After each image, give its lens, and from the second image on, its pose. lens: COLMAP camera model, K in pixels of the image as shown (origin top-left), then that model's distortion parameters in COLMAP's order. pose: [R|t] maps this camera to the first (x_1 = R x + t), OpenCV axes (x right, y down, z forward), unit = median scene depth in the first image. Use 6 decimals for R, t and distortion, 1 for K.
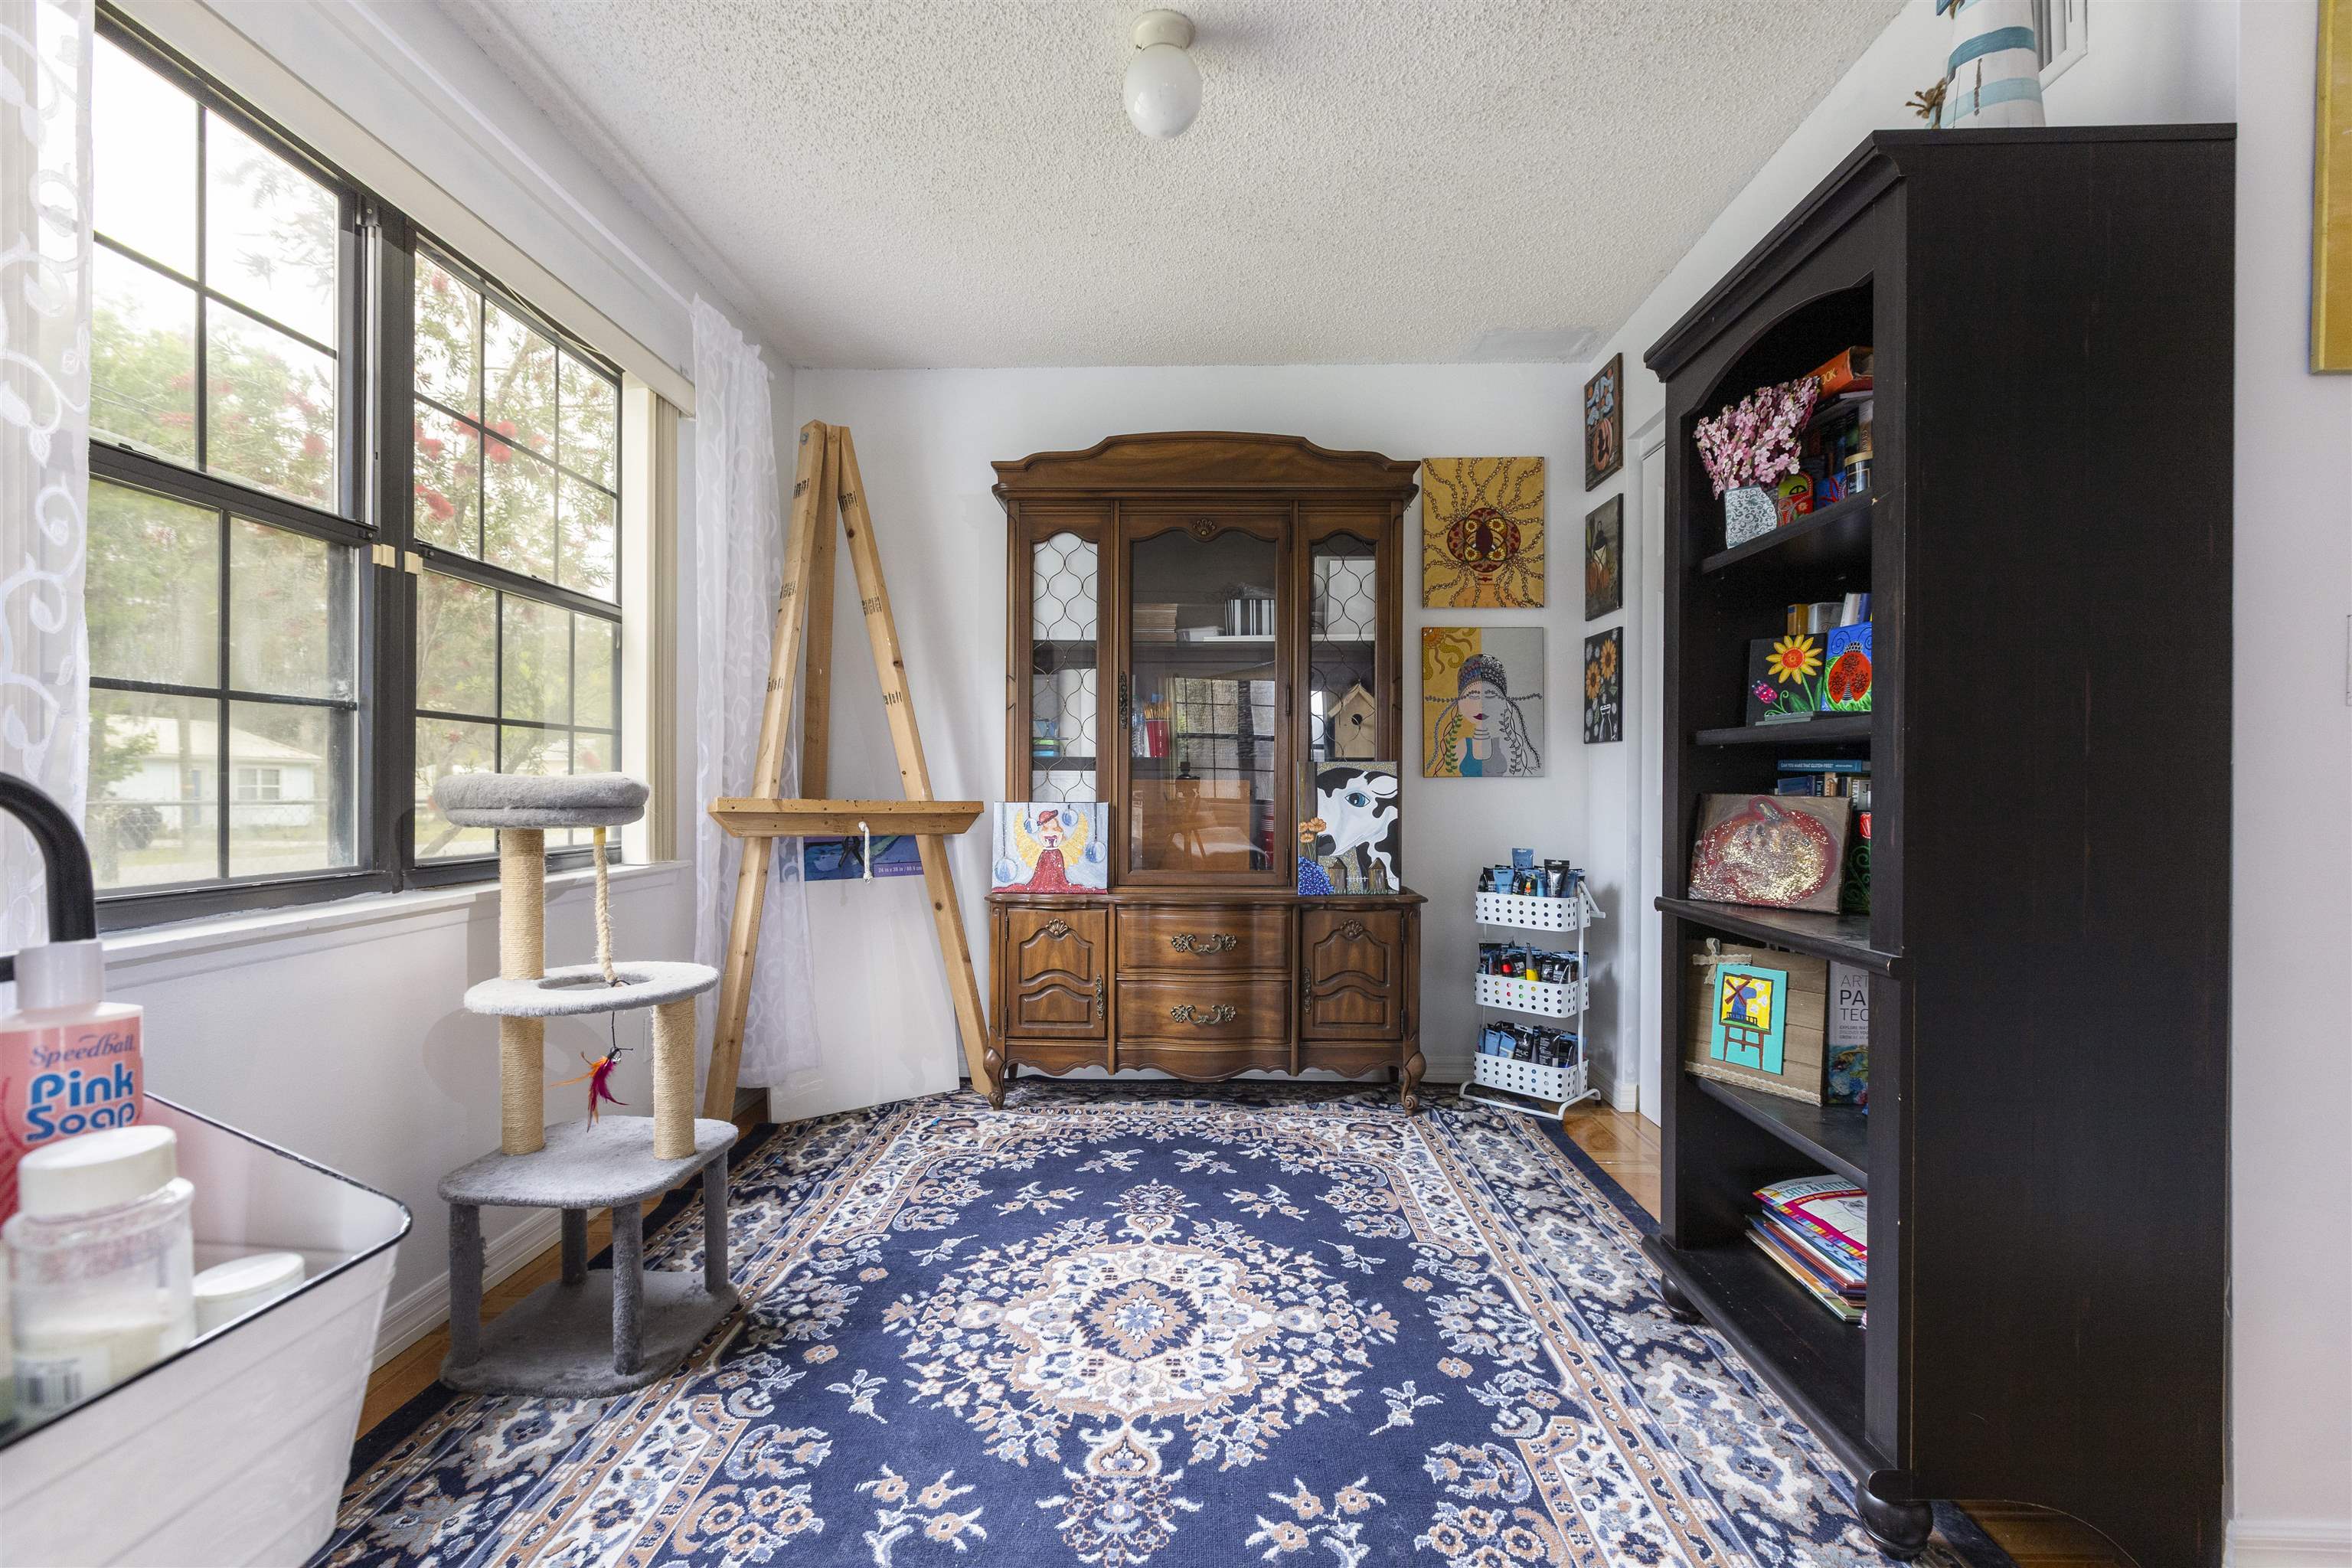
lens RADIAL K [[1057.0, 0, 1172.0], [0, 1057.0, 790.1], [0, 0, 1]] dist [-0.000177, -0.000800]
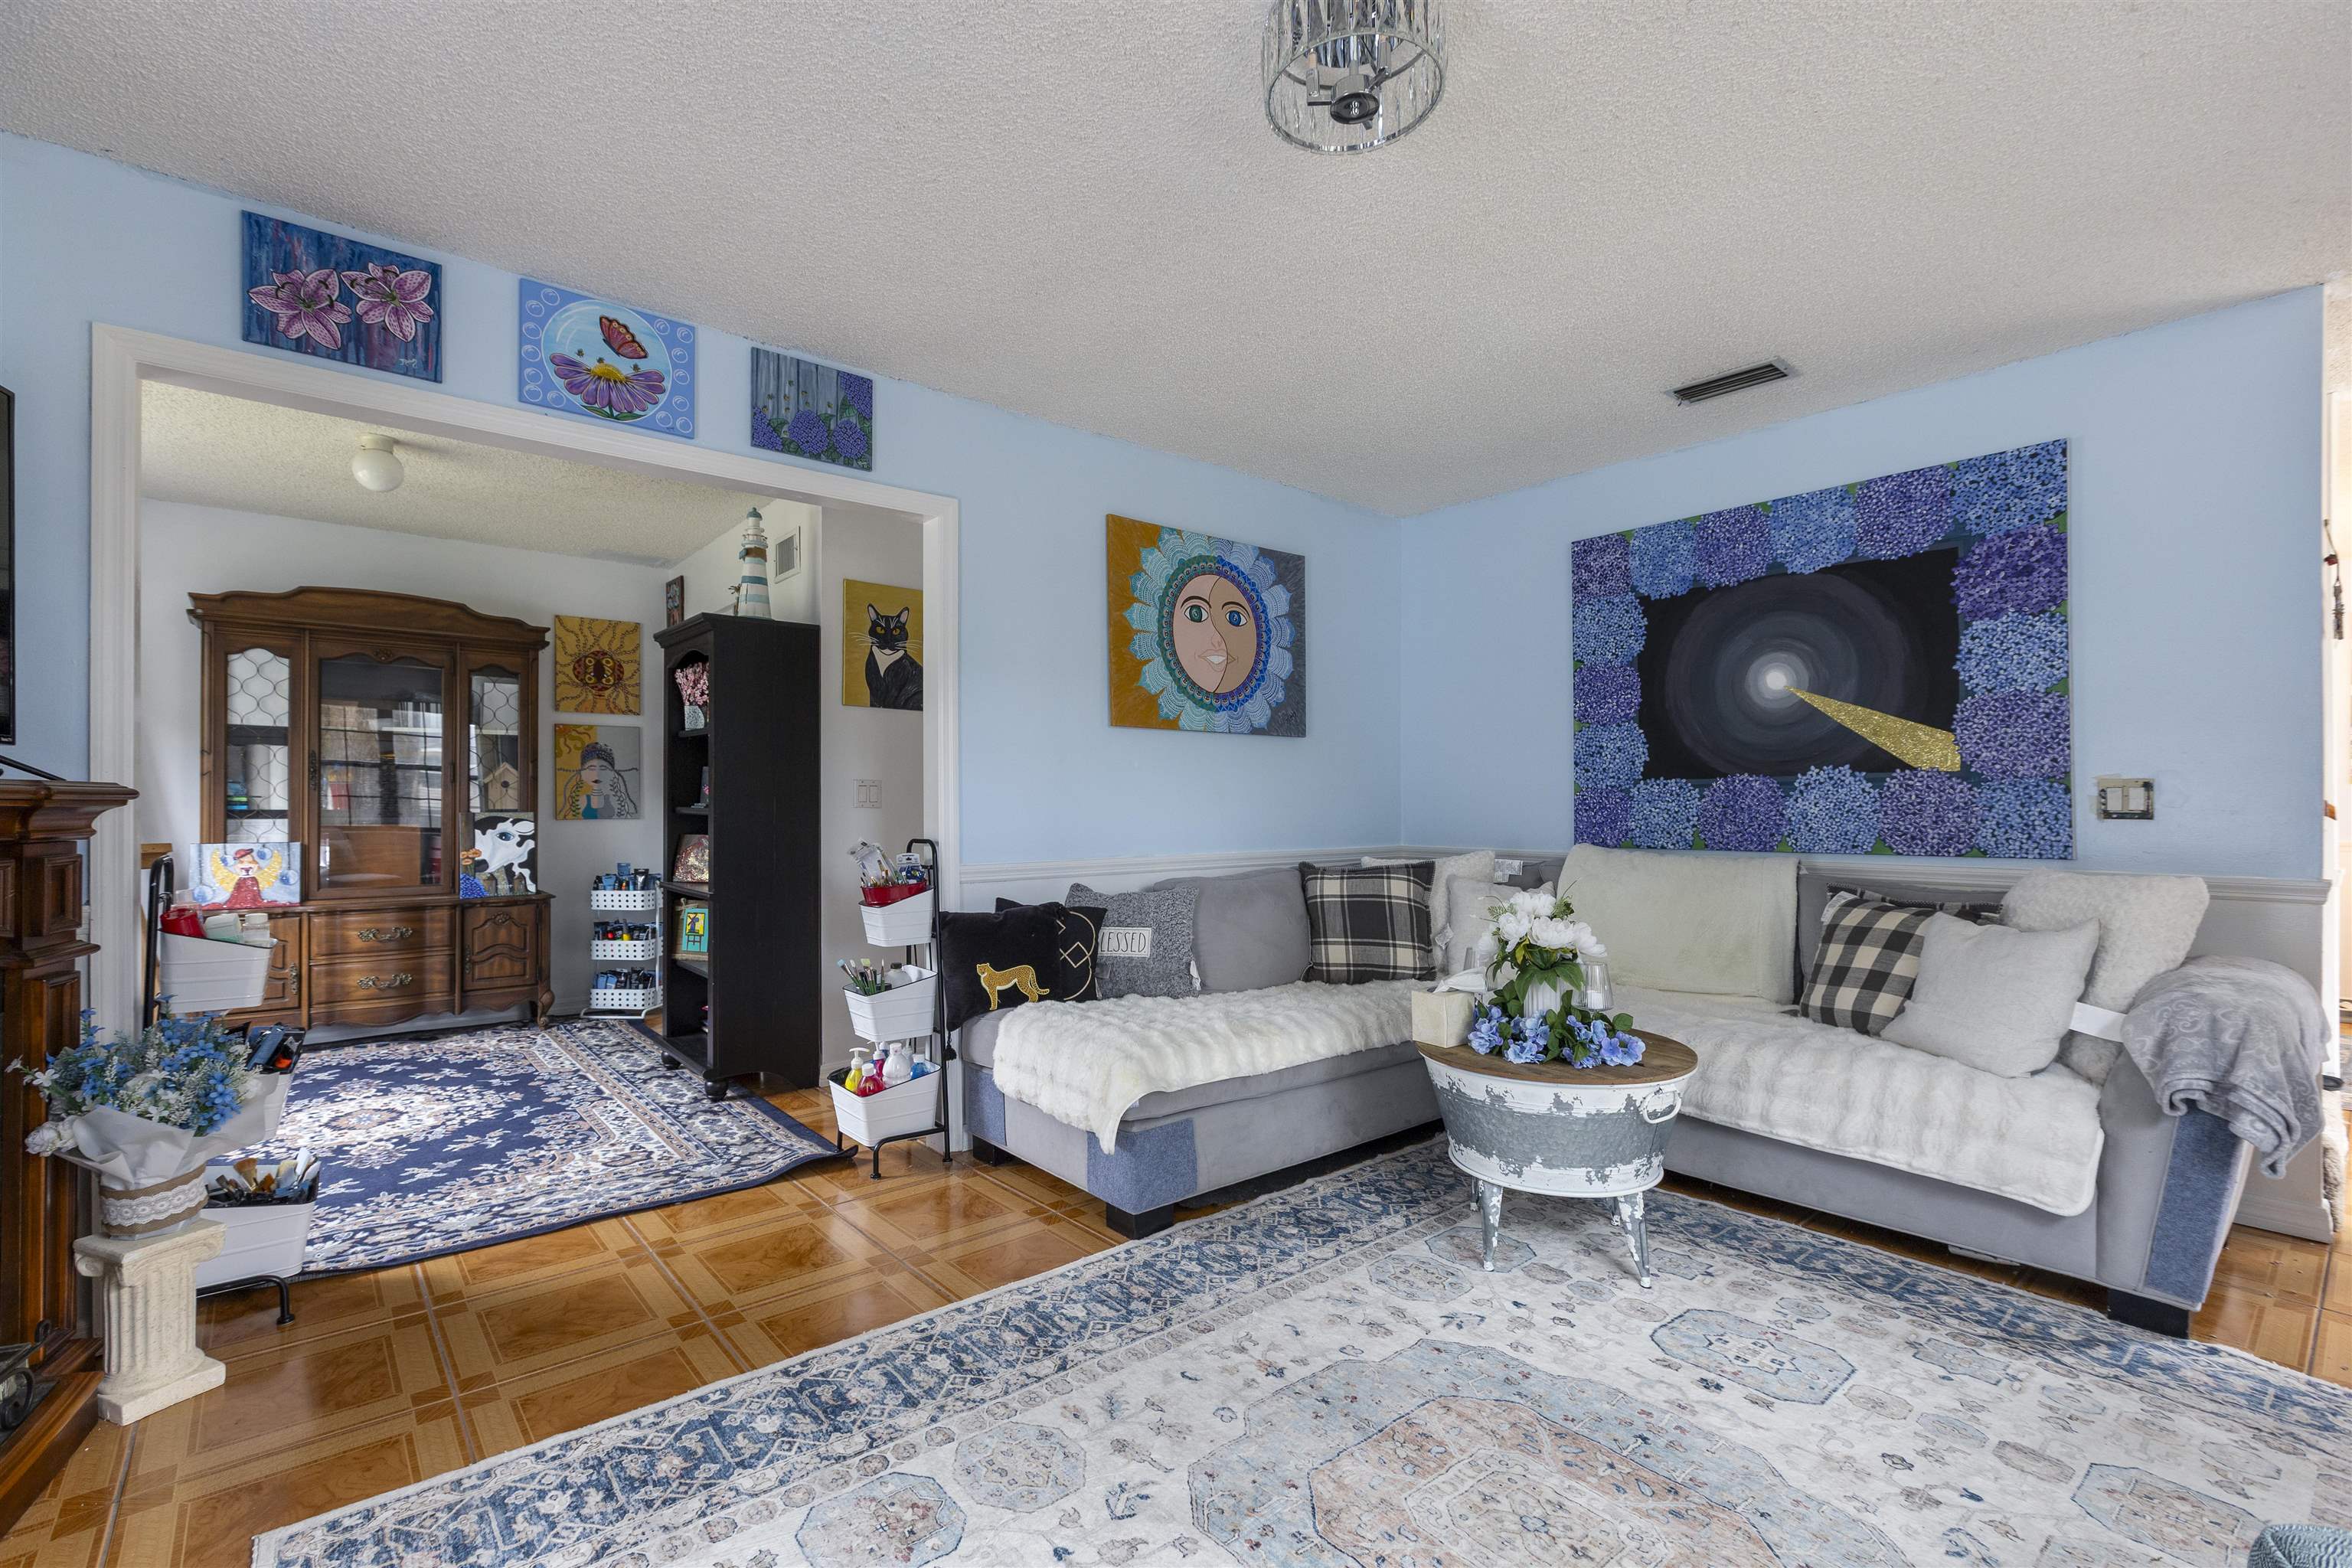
lens RADIAL K [[1057.0, 0, 1184.1], [0, 1057.0, 801.4], [0, 0, 1]] dist [-0.000177, -0.000800]
pose [[0.744581, -0.000963, 0.667531, -0.125346], [0.002861, 0.999994, -0.001749, -0.037708], [-0.667526, 0.003212, 0.744580, -0.867052]]
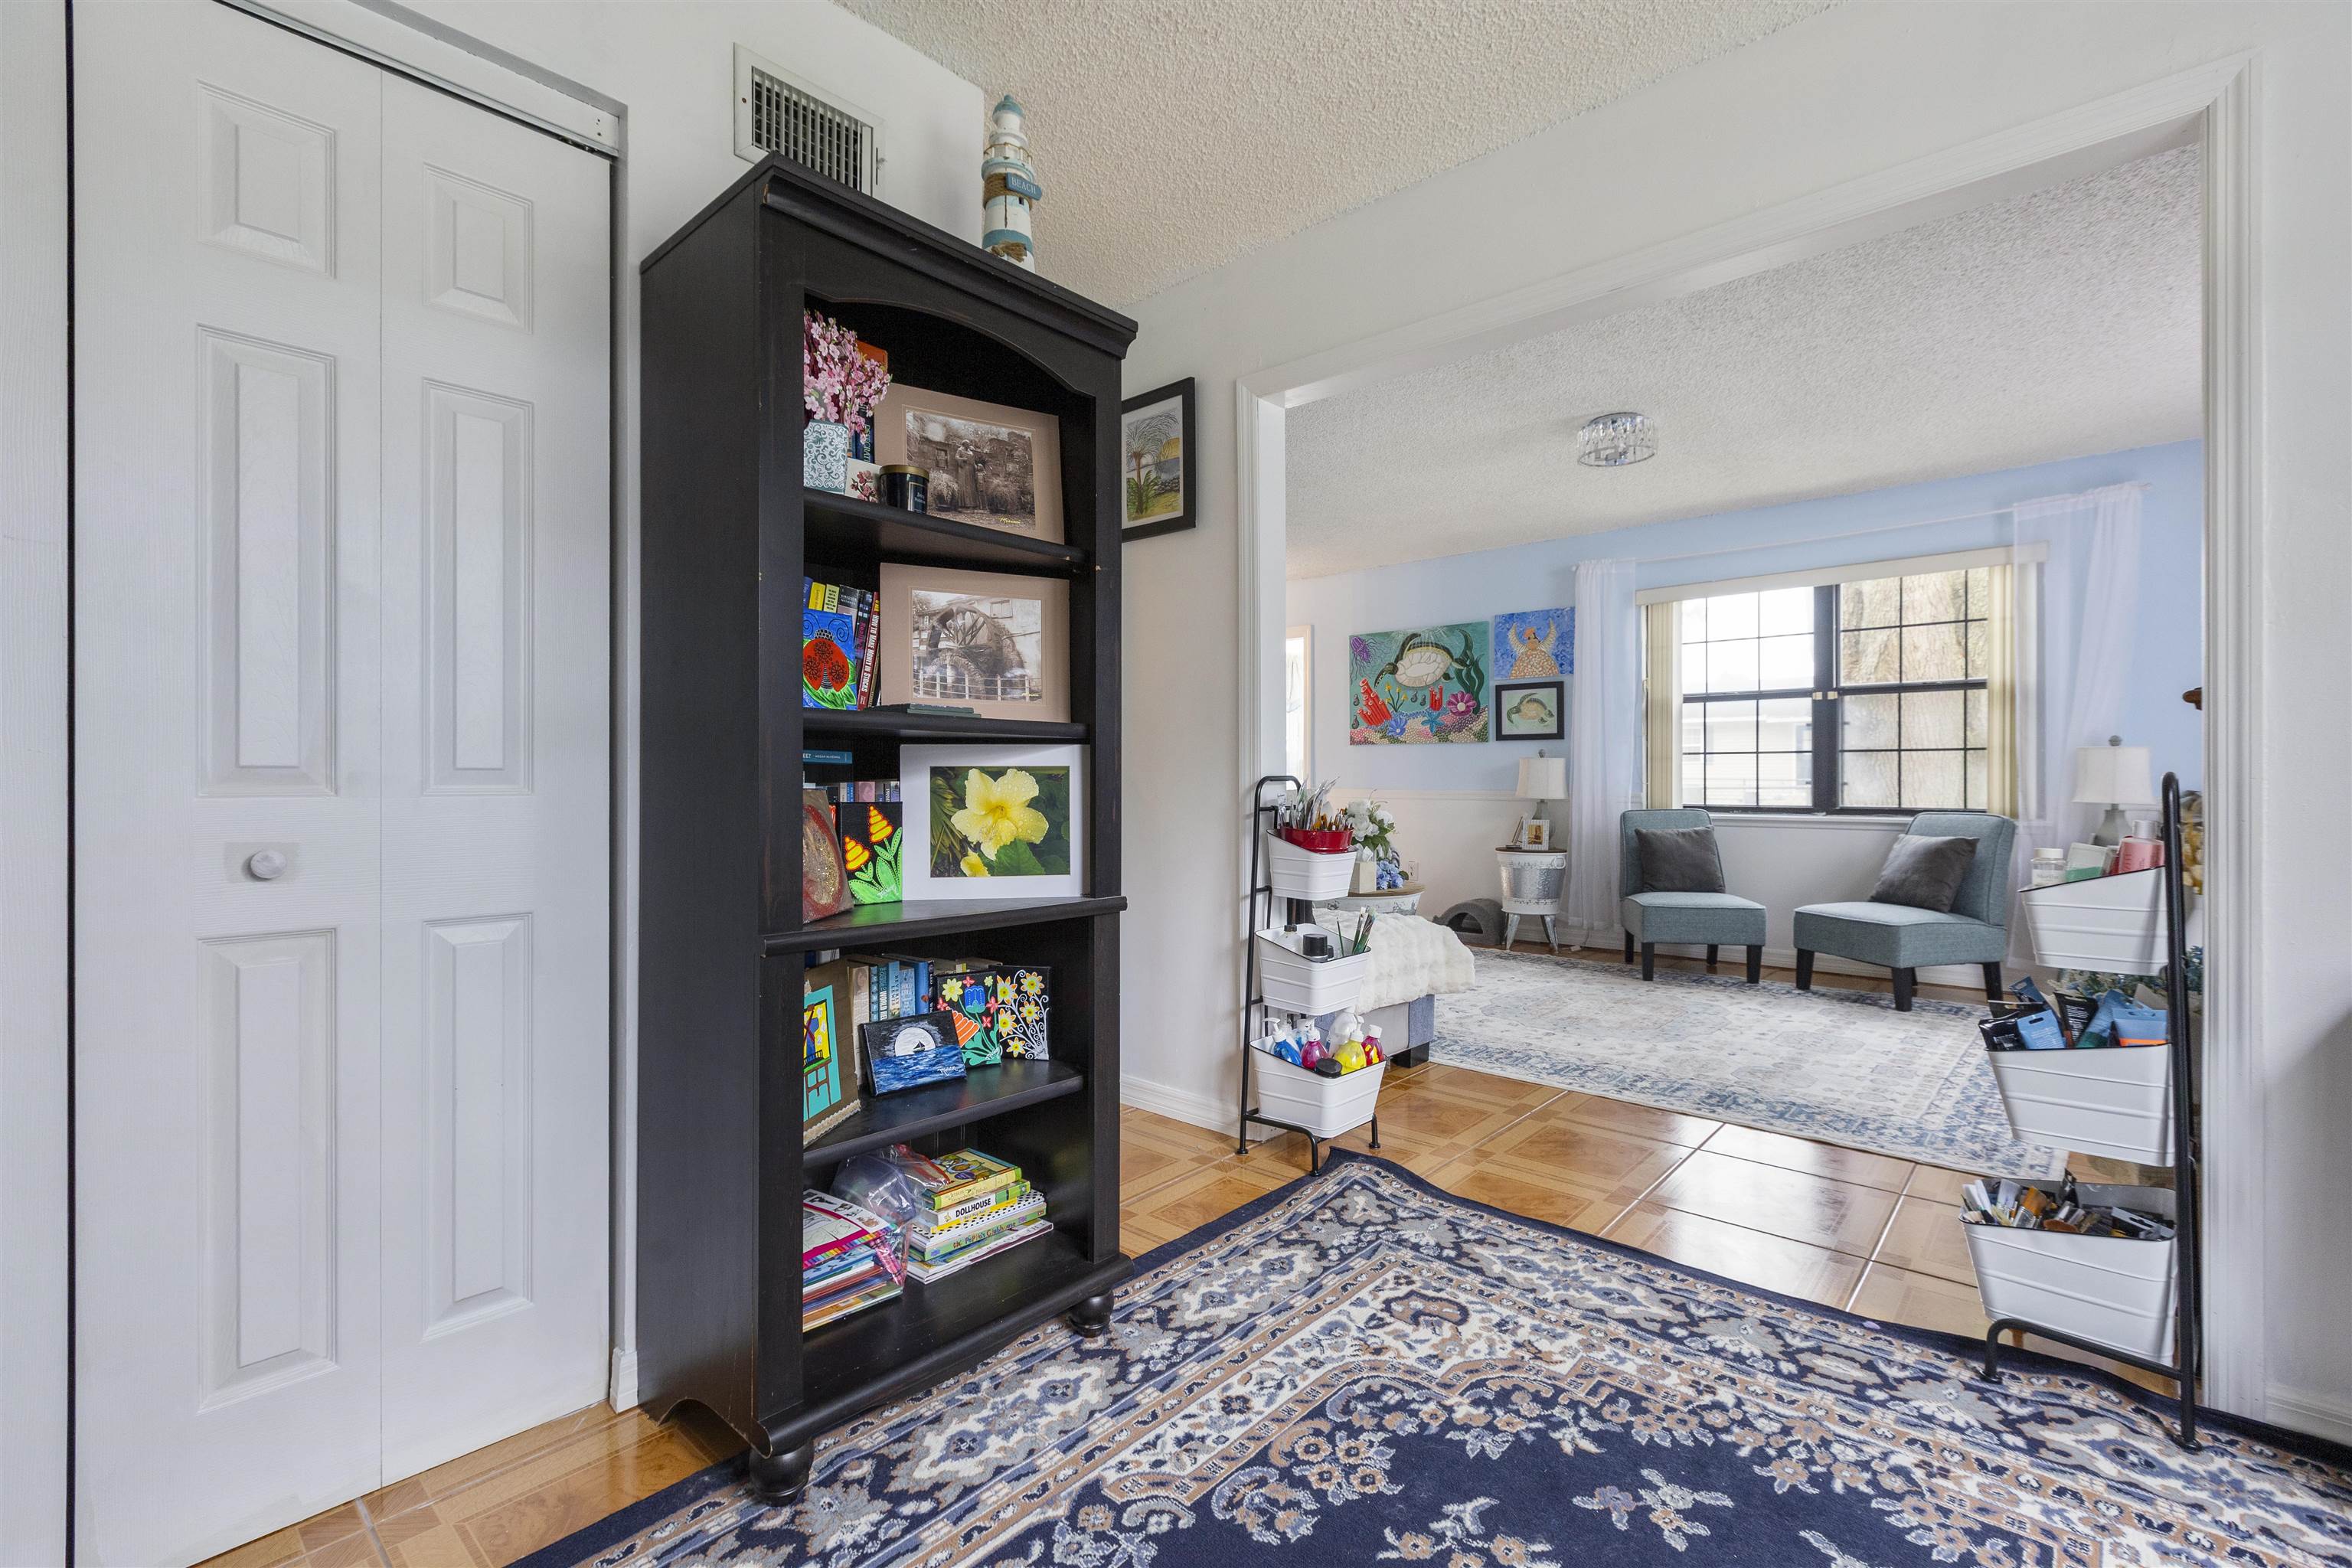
lens RADIAL K [[1057.0, 0, 1162.1], [0, 1057.0, 779.7], [0, 0, 1]] dist [-0.000177, -0.000800]
pose [[-0.759679, 0.001909, 0.650296, -0.123229], [0.006052, 0.999973, 0.004135, -0.002093], [-0.650270, 0.007077, -0.759670, 0.861285]]
